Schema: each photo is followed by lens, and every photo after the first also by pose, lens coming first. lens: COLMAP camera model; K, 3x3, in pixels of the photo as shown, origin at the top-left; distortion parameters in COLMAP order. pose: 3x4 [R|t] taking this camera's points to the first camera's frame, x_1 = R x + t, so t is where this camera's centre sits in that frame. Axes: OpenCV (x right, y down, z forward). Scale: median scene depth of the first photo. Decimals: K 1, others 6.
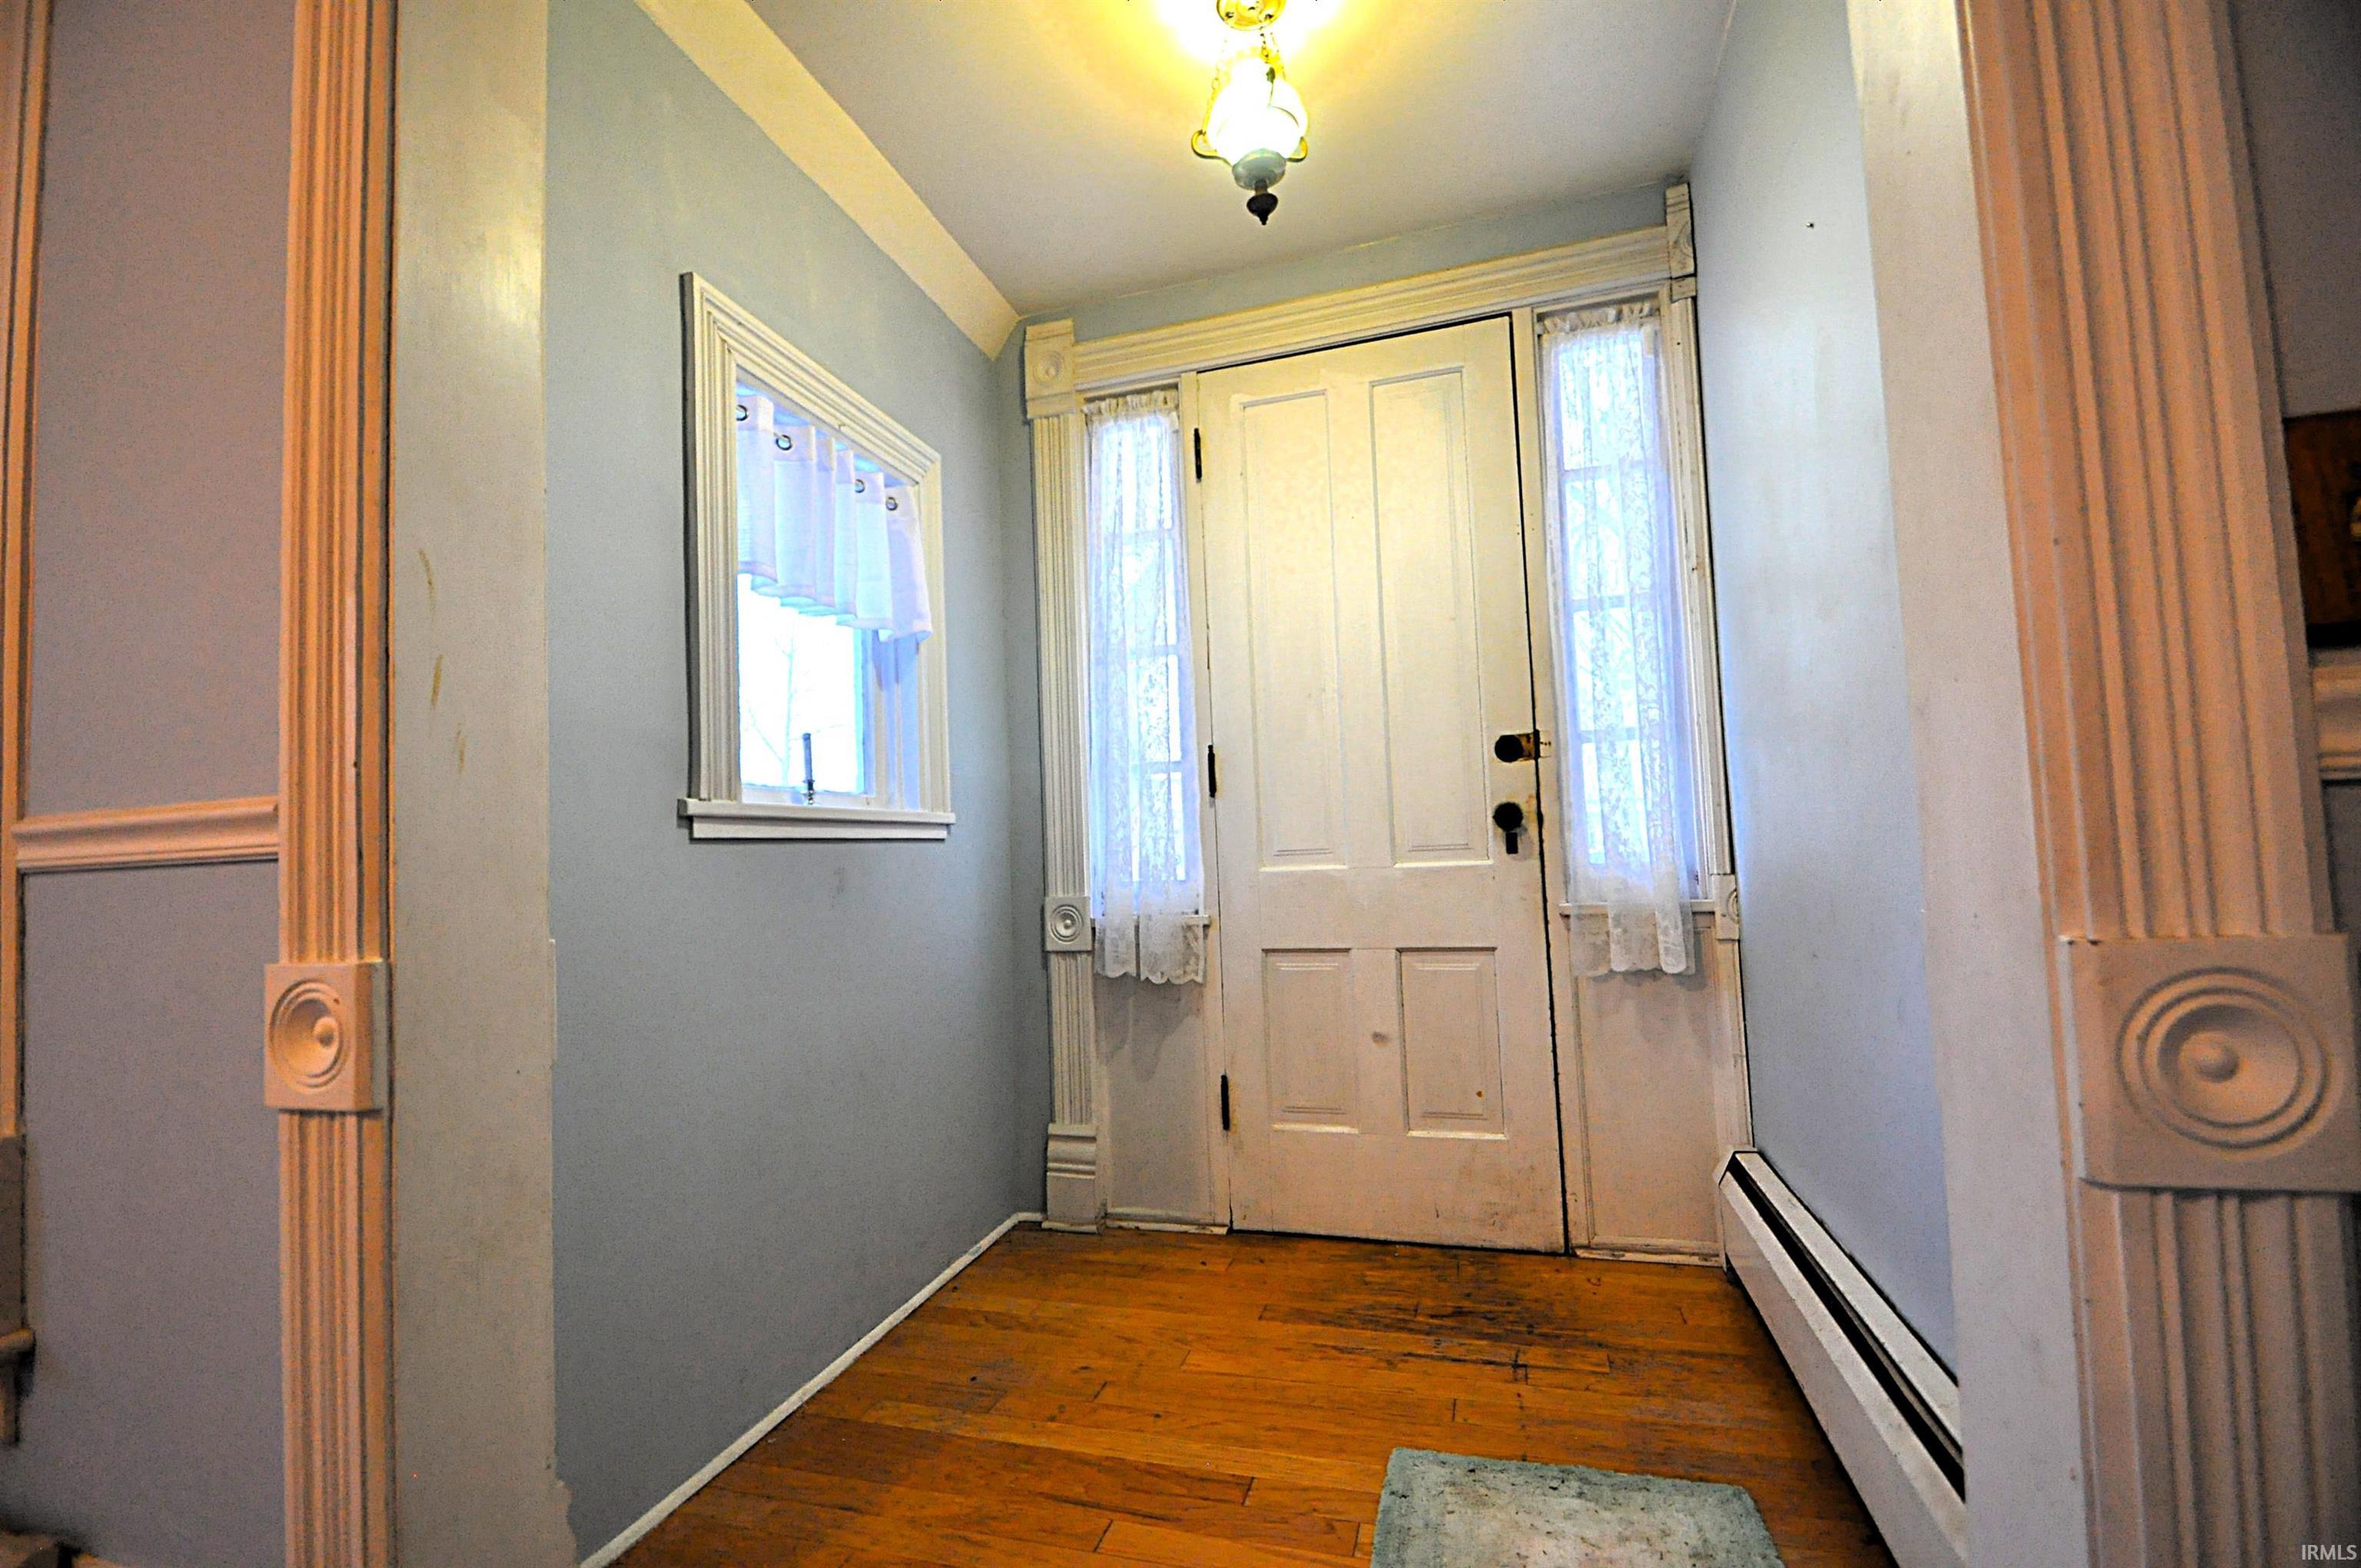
lens RADIAL K [[1032.6, 0, 1174.5], [0, 1032.6, 789.7], [0, 0, 1]] dist [0.006077, -0.011315]
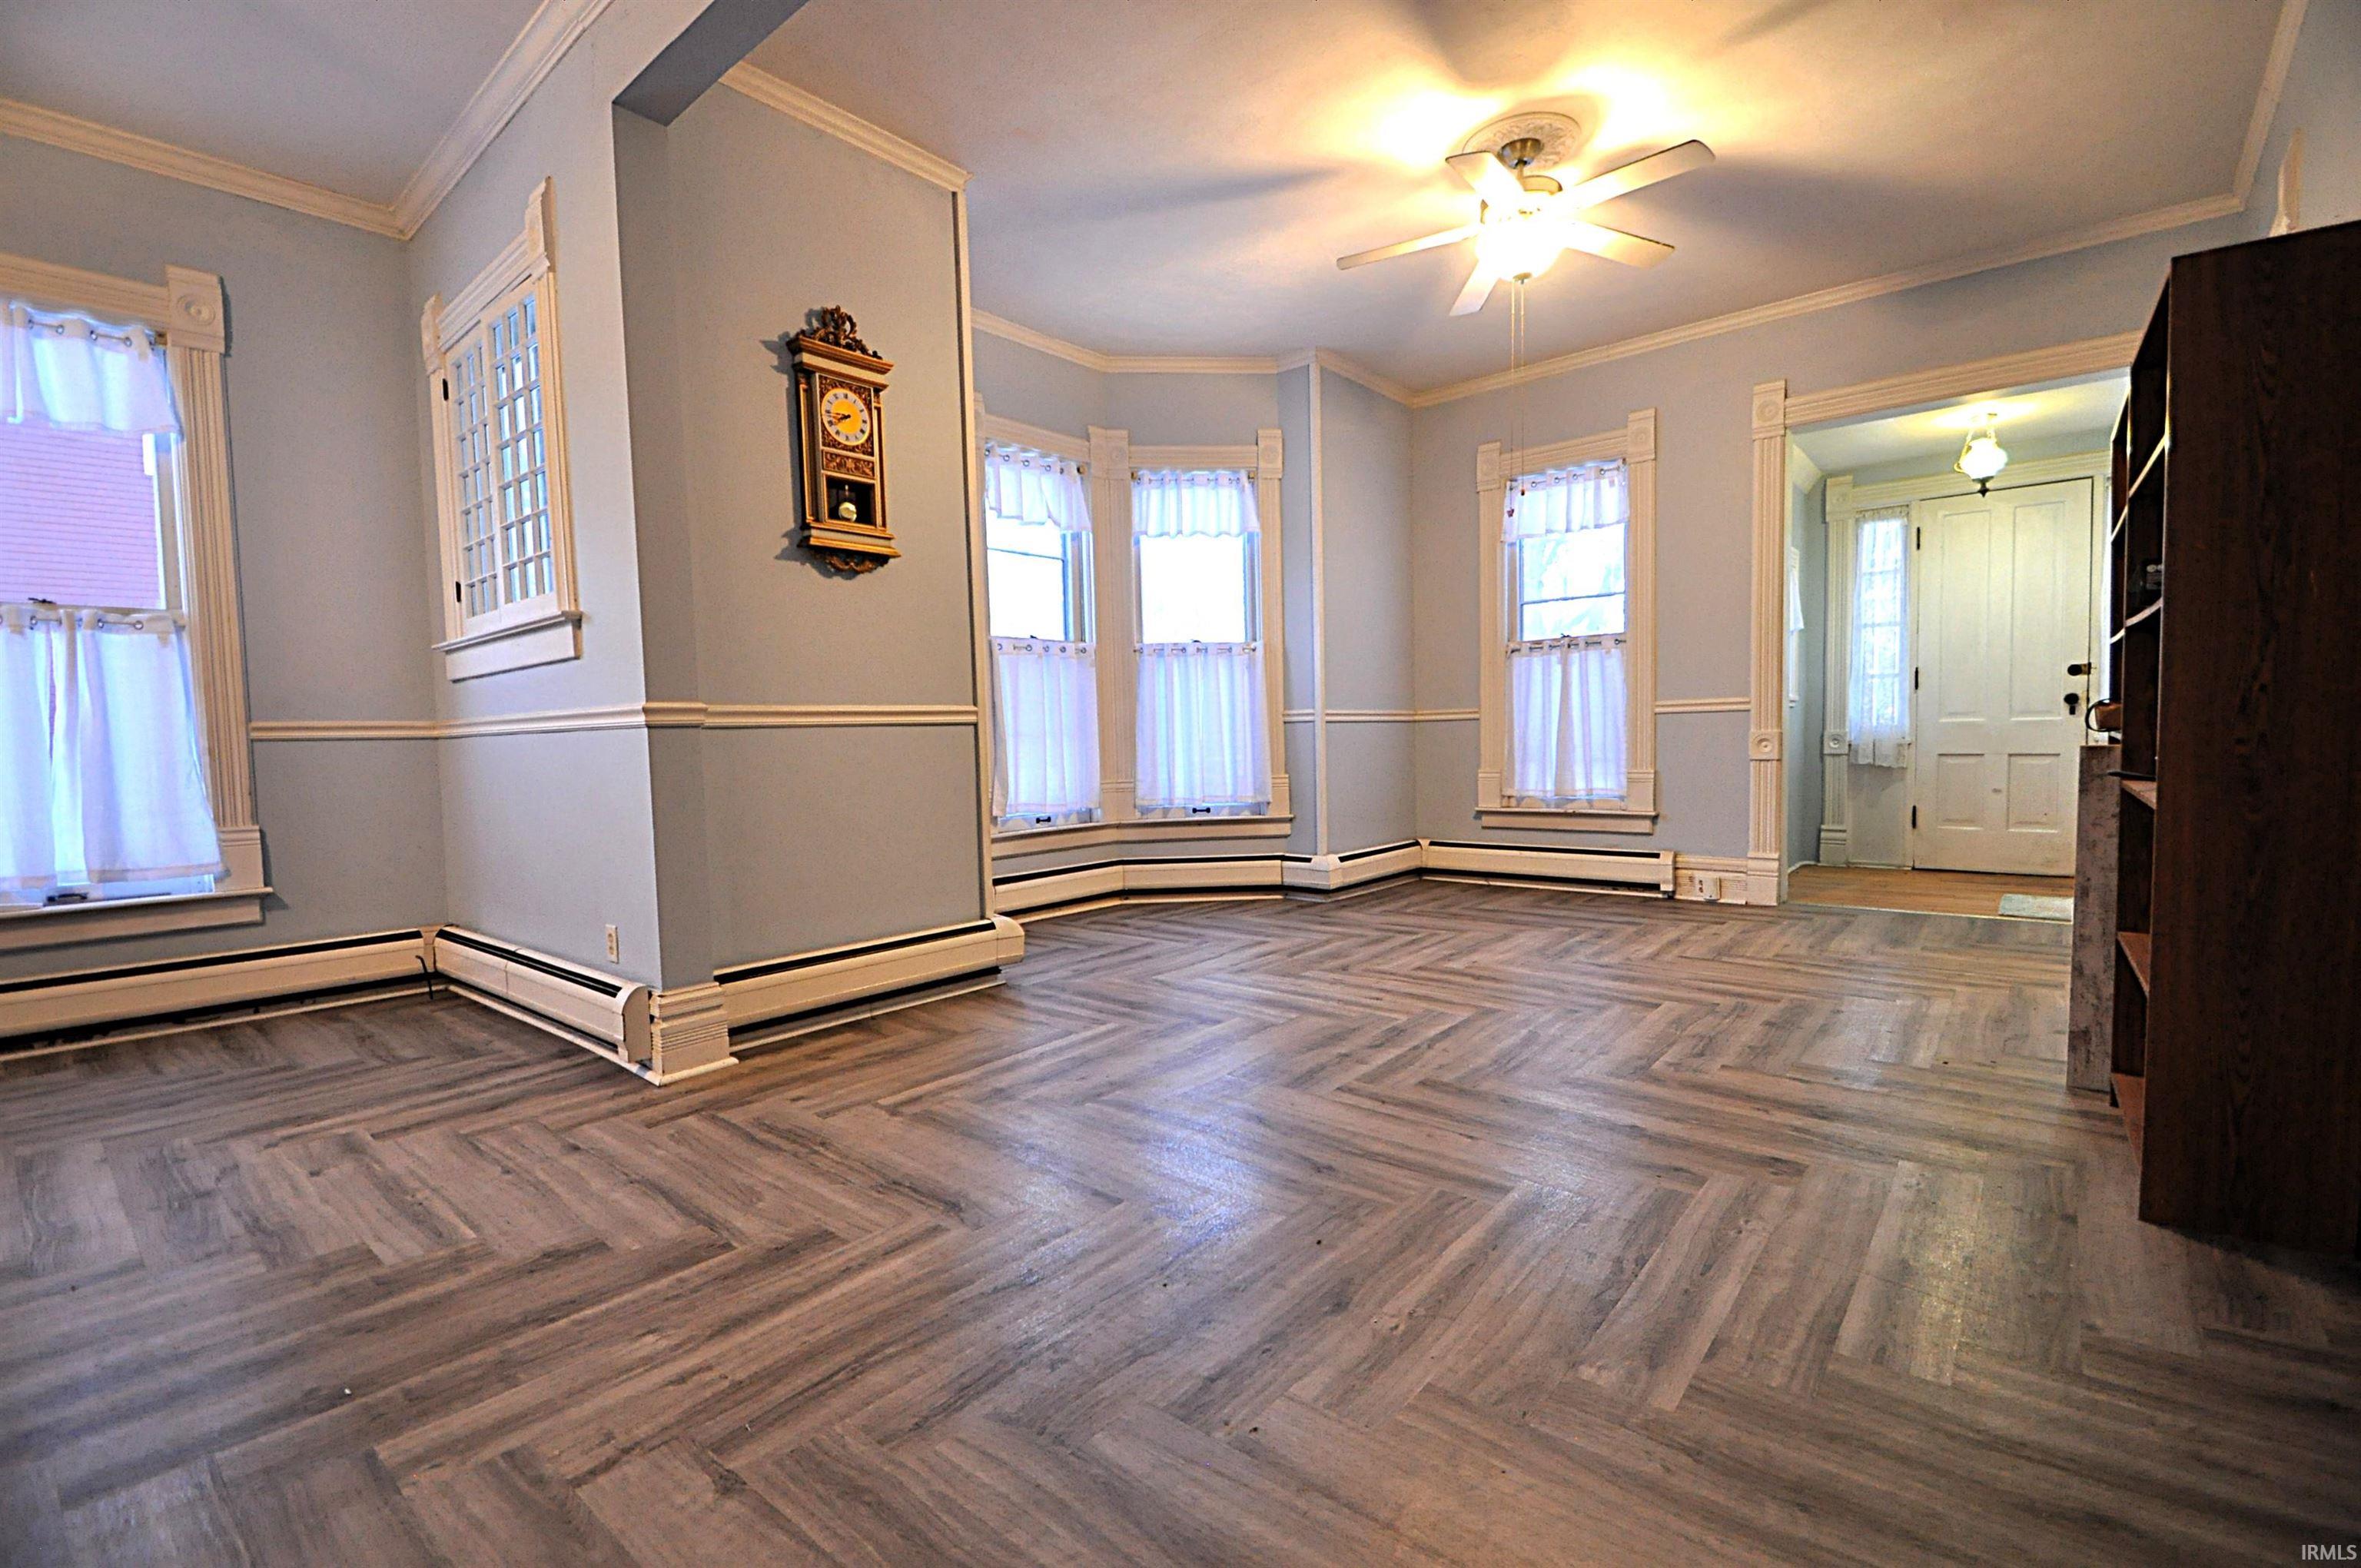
lens RADIAL K [[1032.6, 0, 1175.5], [0, 1032.6, 793.6], [0, 0, 1]] dist [0.006077, -0.011315]
pose [[0.912446, 0.040992, -0.407139, -0.533675], [0.012958, 0.991576, 0.128875, -0.082186], [0.408992, -0.122867, 0.904228, -1.838643]]
